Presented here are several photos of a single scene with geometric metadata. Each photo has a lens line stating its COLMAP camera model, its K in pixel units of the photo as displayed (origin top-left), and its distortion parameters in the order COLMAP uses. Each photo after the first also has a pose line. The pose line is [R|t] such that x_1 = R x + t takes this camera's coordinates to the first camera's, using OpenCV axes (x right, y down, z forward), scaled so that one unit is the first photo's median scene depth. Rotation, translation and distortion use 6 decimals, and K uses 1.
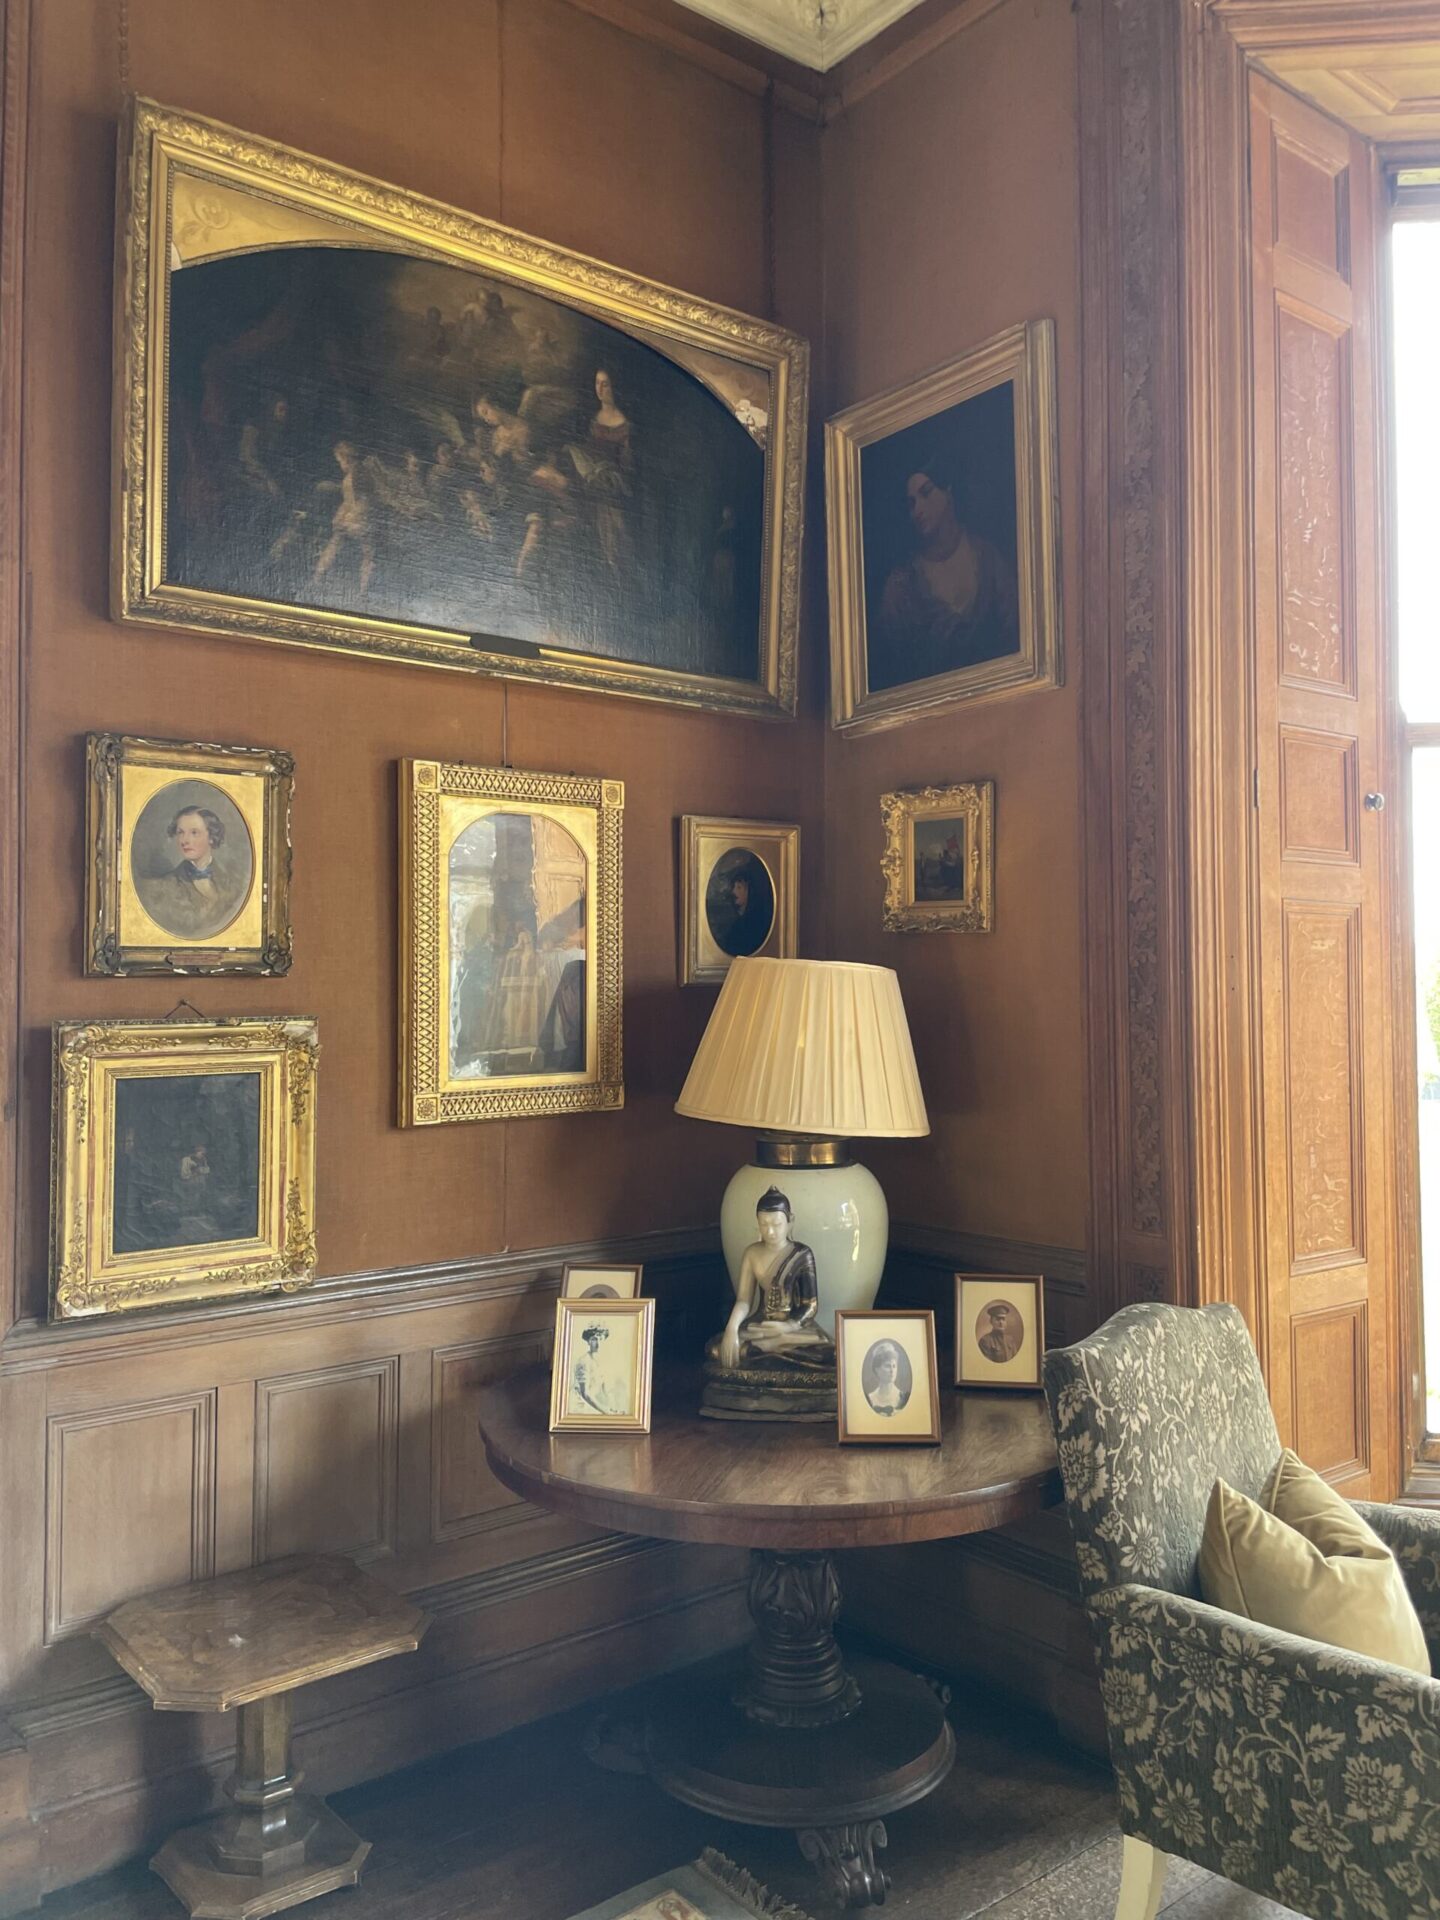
lens RADIAL K [[1477.1, 0, 720.0], [0, 1477.1, 960.0], [0, 0, 1]] dist [0.069292, -0.116042]
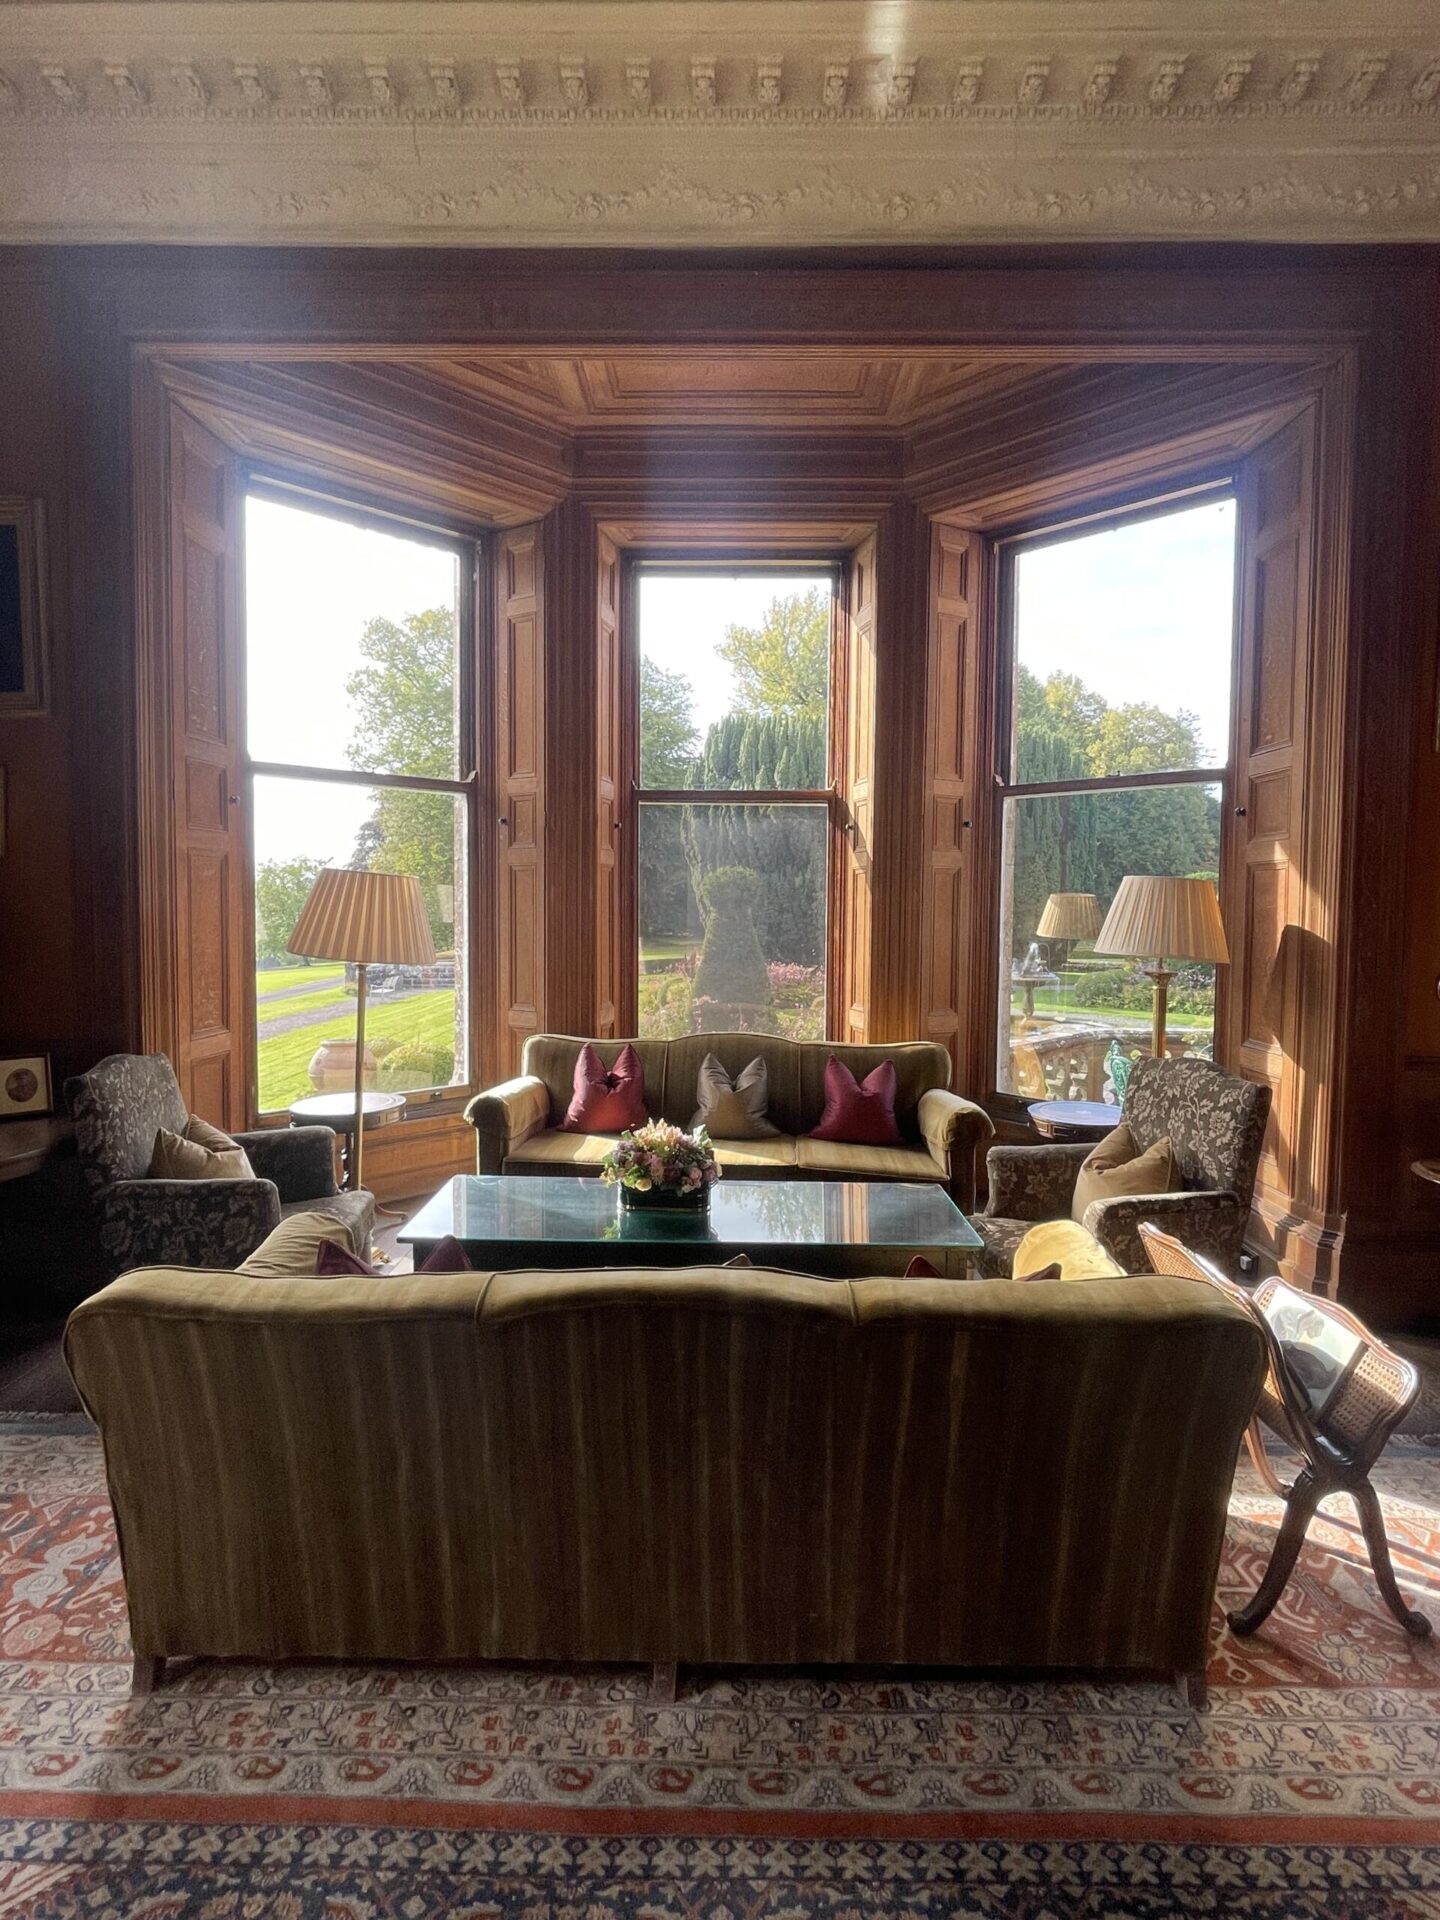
lens RADIAL K [[1023.0, 0, 720.0], [0, 1023.0, 960.0], [0, 0, 1]] dist [0.001123, 0.000569]
pose [[0.650989, -0.028280, 0.758560, -0.233150], [-0.036953, 0.996940, 0.068880, -0.016669], [-0.758187, -0.072872, 0.647952, -0.501860]]
